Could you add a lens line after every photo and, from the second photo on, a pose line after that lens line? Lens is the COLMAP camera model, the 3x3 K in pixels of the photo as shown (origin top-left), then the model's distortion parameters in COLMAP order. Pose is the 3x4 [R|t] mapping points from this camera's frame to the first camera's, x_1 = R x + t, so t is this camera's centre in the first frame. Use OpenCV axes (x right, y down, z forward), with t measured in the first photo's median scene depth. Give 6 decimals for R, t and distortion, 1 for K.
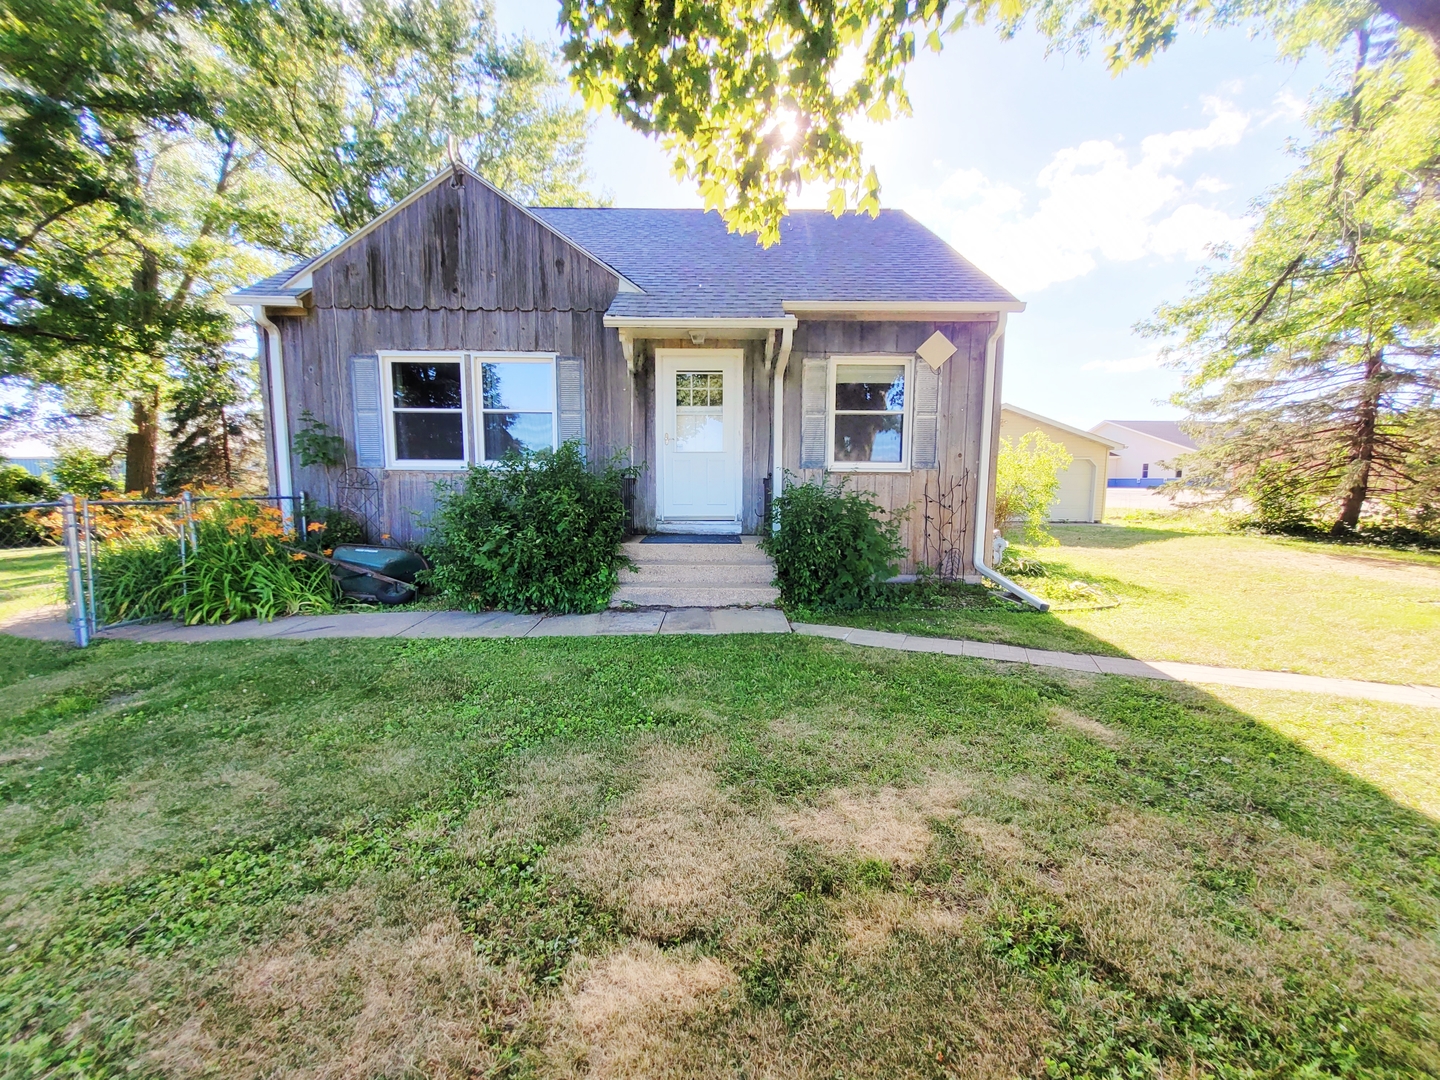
lens RADIAL K [[558.4, 0, 720.7], [0, 558.4, 541.2], [0, 0, 1]] dist [0.000324, 0.000512]
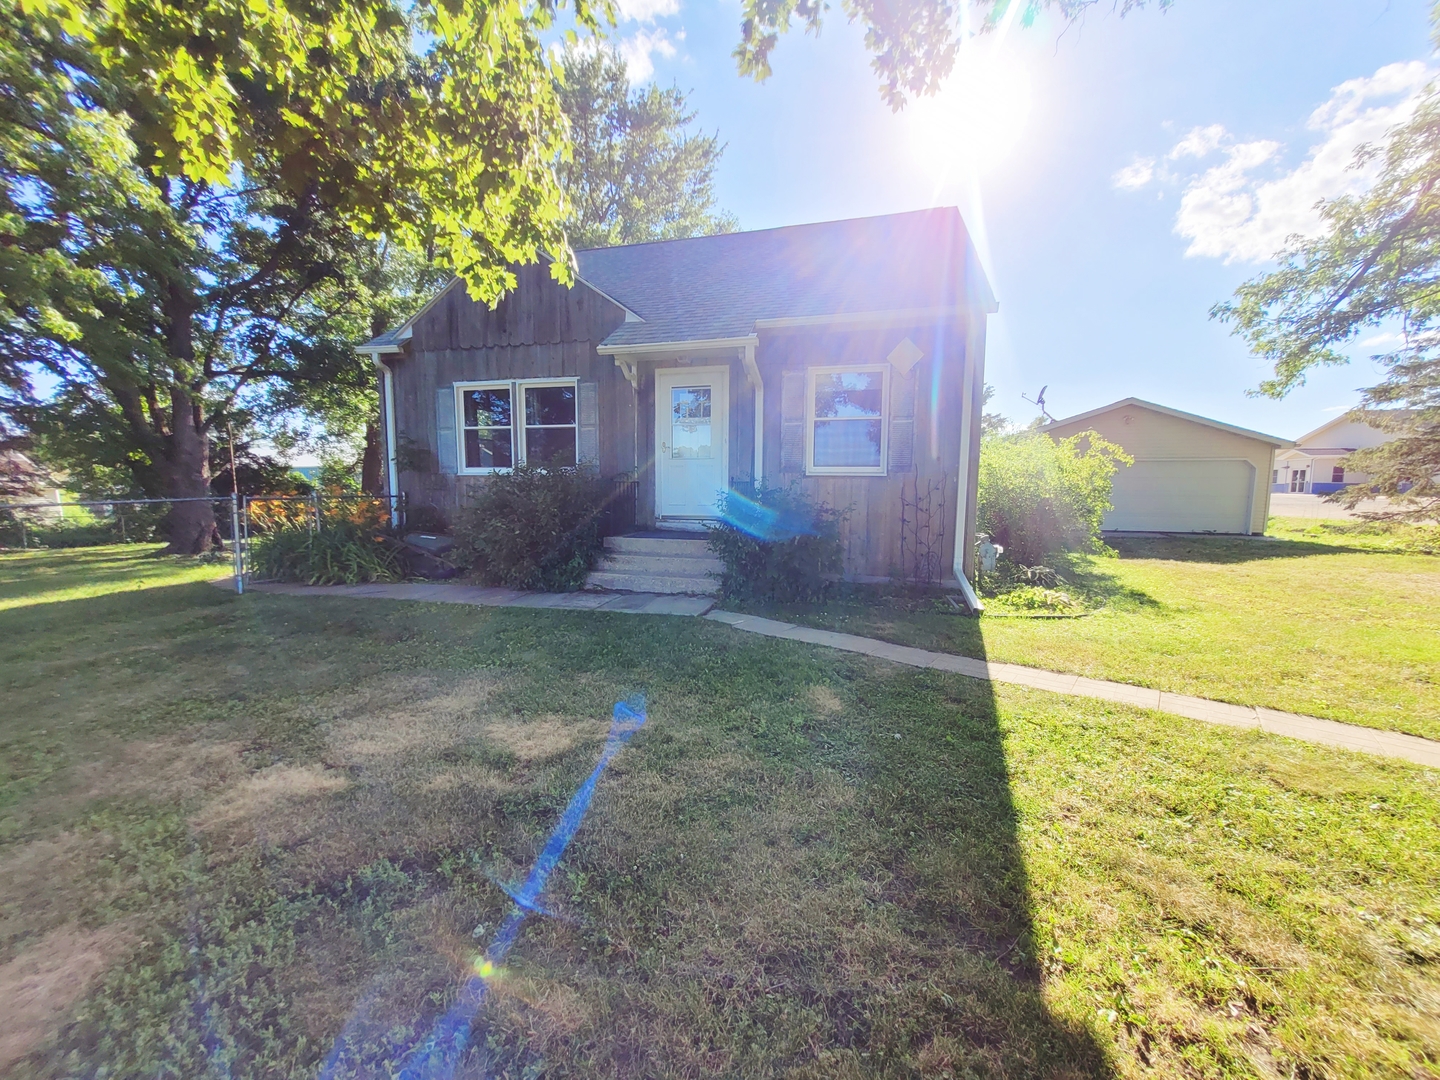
lens RADIAL K [[558.4, 0, 720.7], [0, 558.4, 536.8], [0, 0, 1]] dist [0.000324, 0.000512]
pose [[0.962813, 0.026467, -0.268870, 0.369944], [-0.030649, 0.999466, -0.011369, 0.009837], [0.268425, 0.019187, 0.963109, -0.069931]]
